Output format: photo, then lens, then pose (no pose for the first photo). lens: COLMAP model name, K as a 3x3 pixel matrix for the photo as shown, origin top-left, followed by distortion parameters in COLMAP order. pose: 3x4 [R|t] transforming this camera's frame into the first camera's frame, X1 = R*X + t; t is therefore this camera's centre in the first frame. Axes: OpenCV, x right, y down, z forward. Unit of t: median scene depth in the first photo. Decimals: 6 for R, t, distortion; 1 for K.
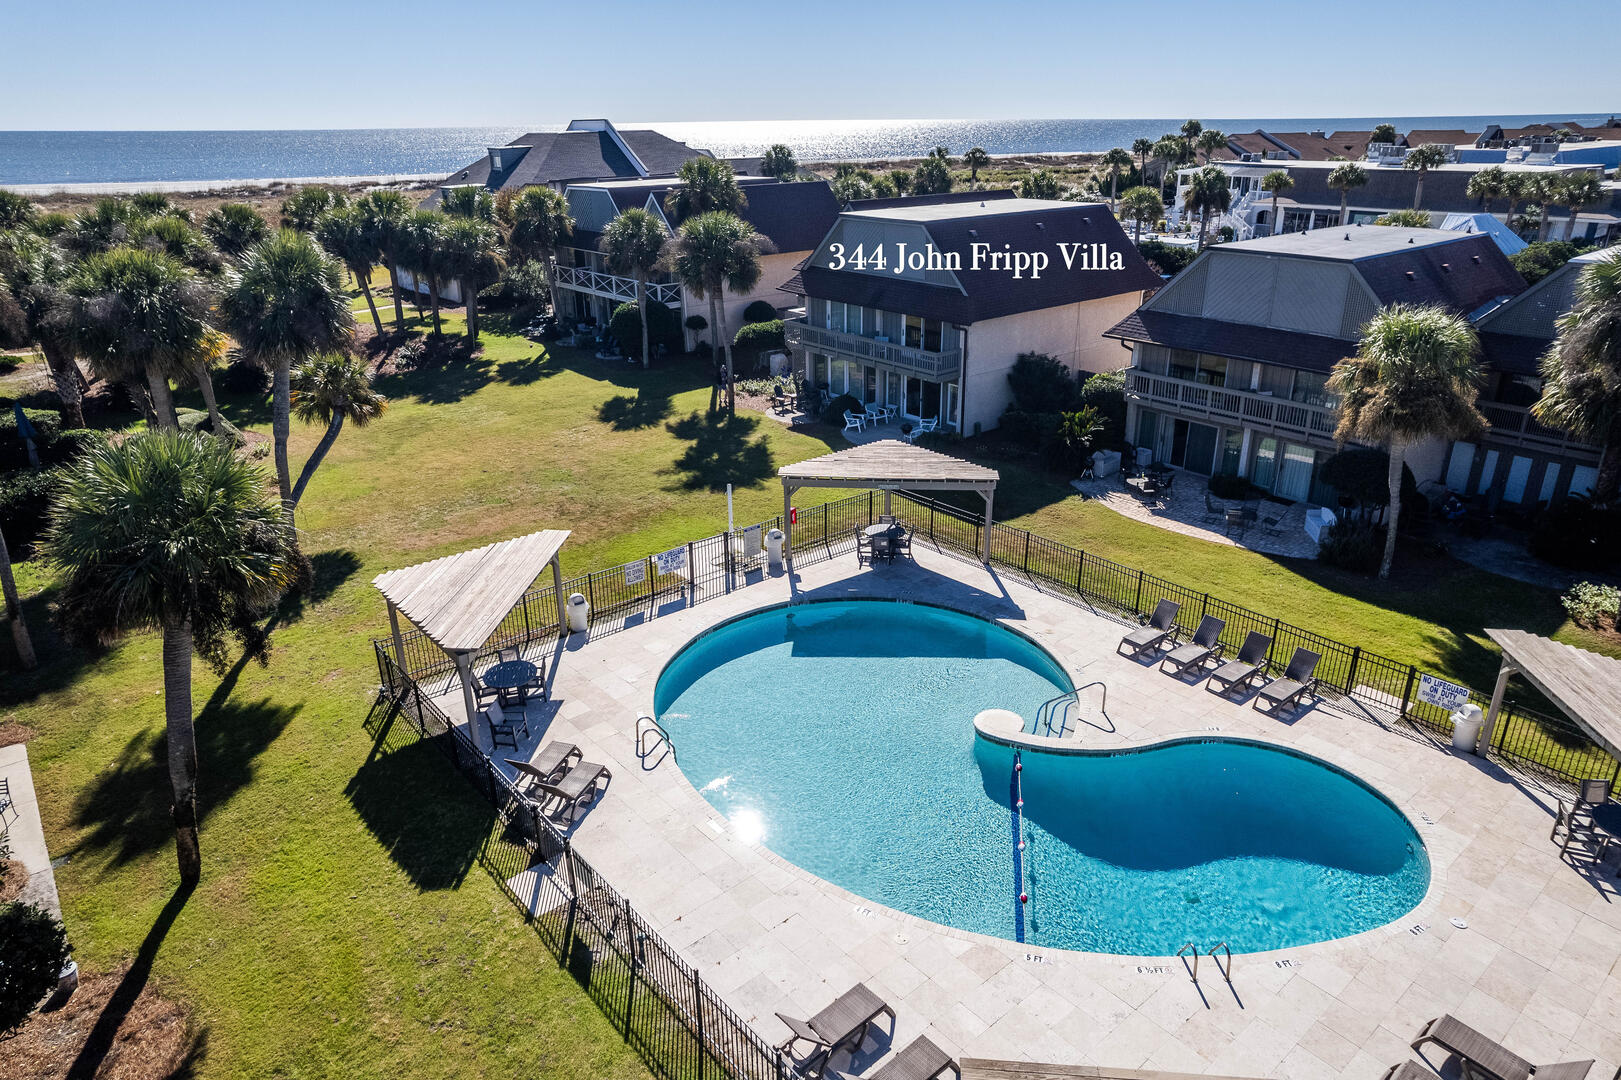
lens RADIAL K [[1043.1, 0, 810.5], [0, 1043.1, 540.0], [0, 0, 1]] dist [-0.079441, 0.085160]
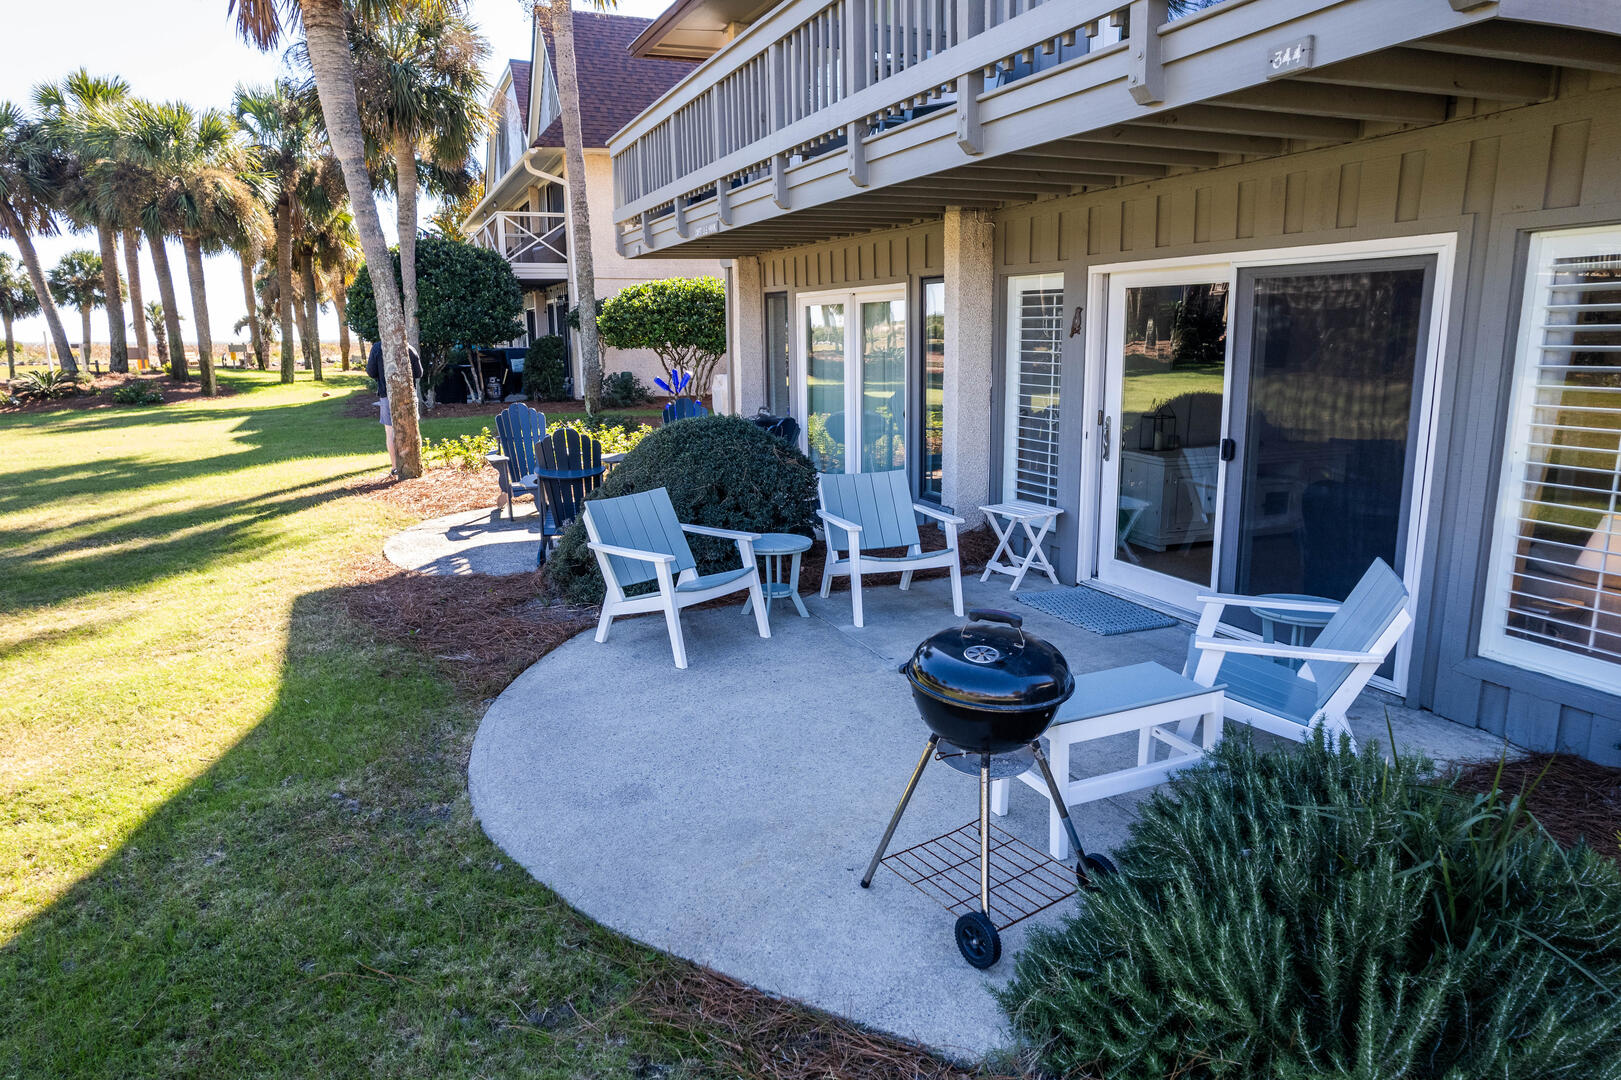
lens RADIAL K [[1043.1, 0, 810.5], [0, 1043.1, 540.0], [0, 0, 1]] dist [-0.079441, 0.085160]
pose [[0.957462, 0.052037, -0.283828, 0.120240], [-0.100632, 0.982069, -0.159419, -0.126076], [0.270442, 0.181200, 0.945530, 1.109021]]
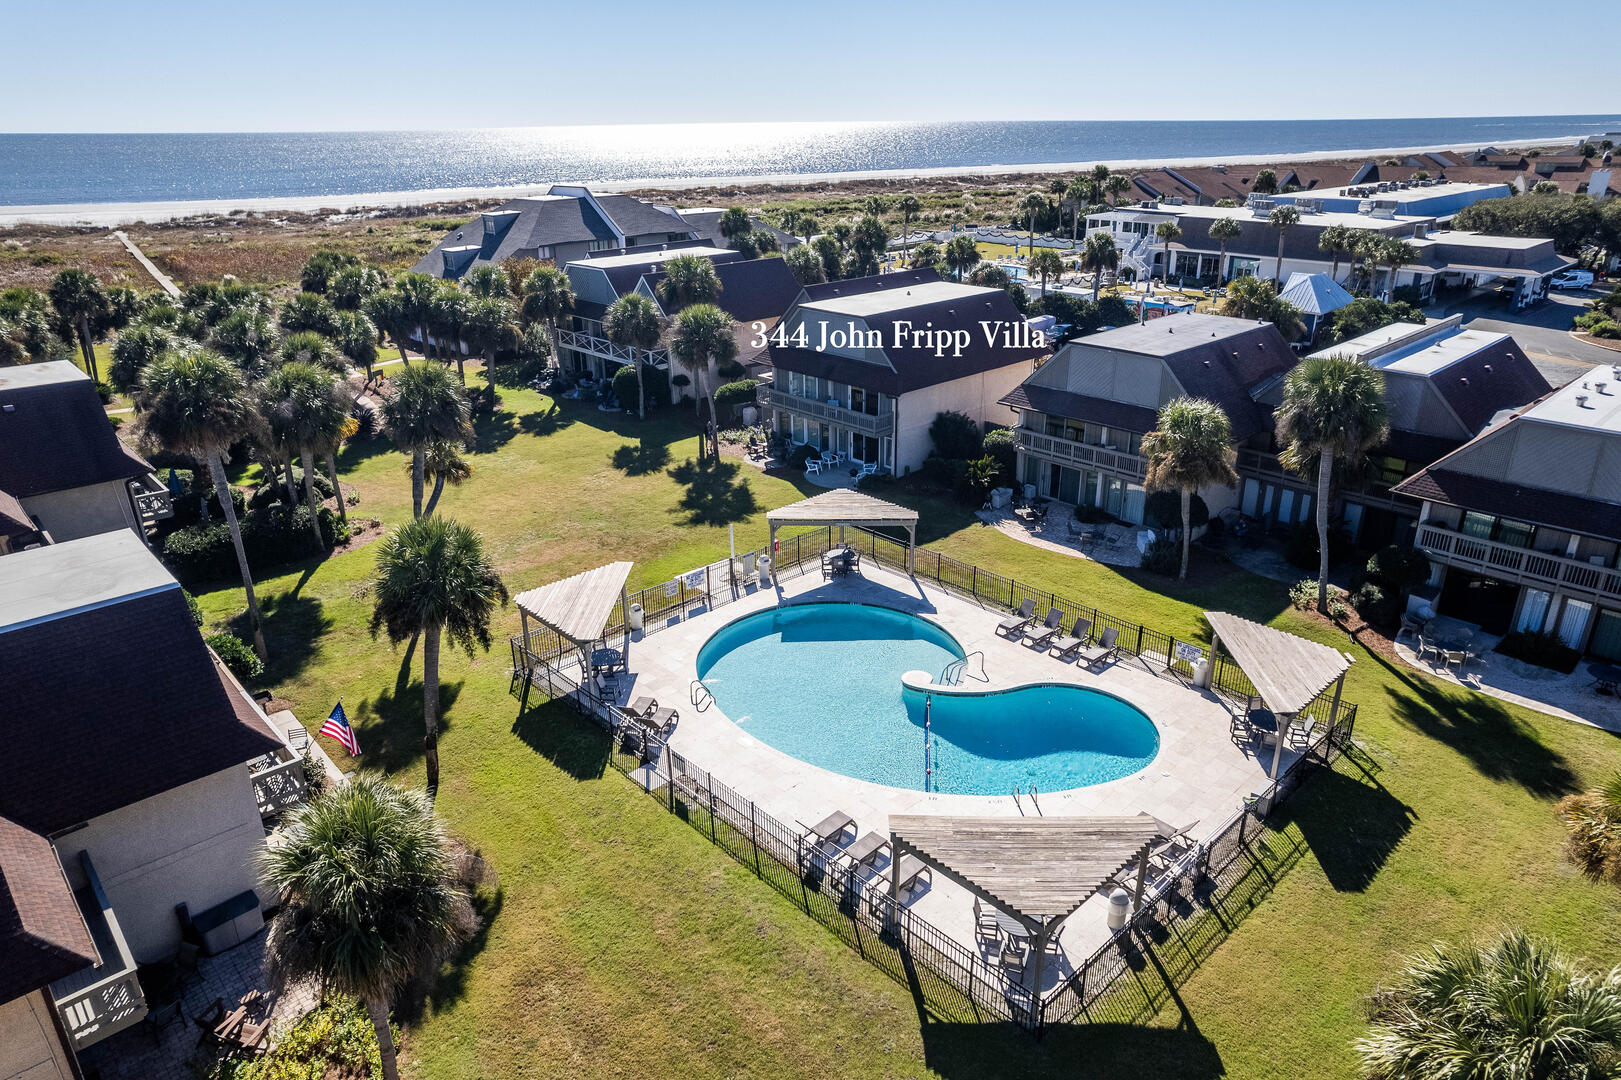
lens RADIAL K [[1043.1, 0, 810.5], [0, 1043.1, 540.0], [0, 0, 1]] dist [-0.079441, 0.085160]
pose [[0.998445, -0.021871, 0.051270, -0.038825], [0.021955, 0.999758, -0.001091, -0.025168], [-0.051234, 0.002215, 0.998684, -0.385722]]
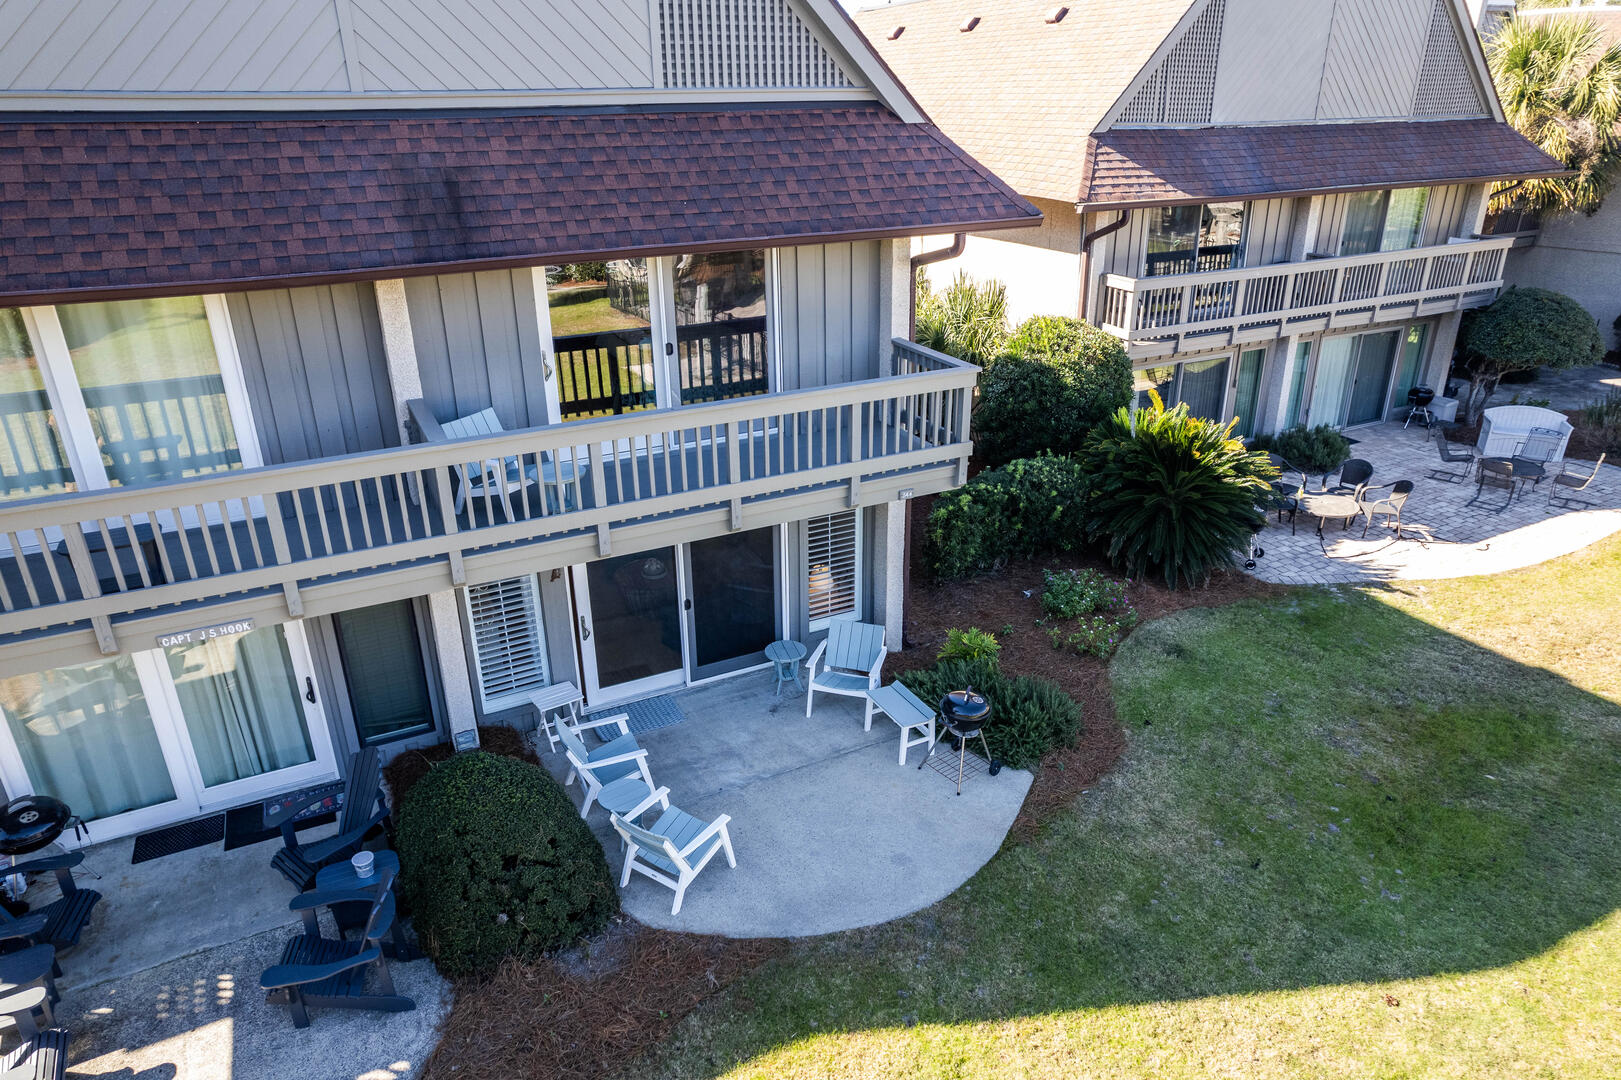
lens RADIAL K [[1043.1, 0, 810.5], [0, 1043.1, 540.0], [0, 0, 1]] dist [-0.079441, 0.085160]
pose [[0.213410, -0.380339, 0.899888, -0.134301], [0.368691, 0.884352, 0.286337, -0.266279], [-0.904723, 0.270674, 0.328957, 1.130902]]
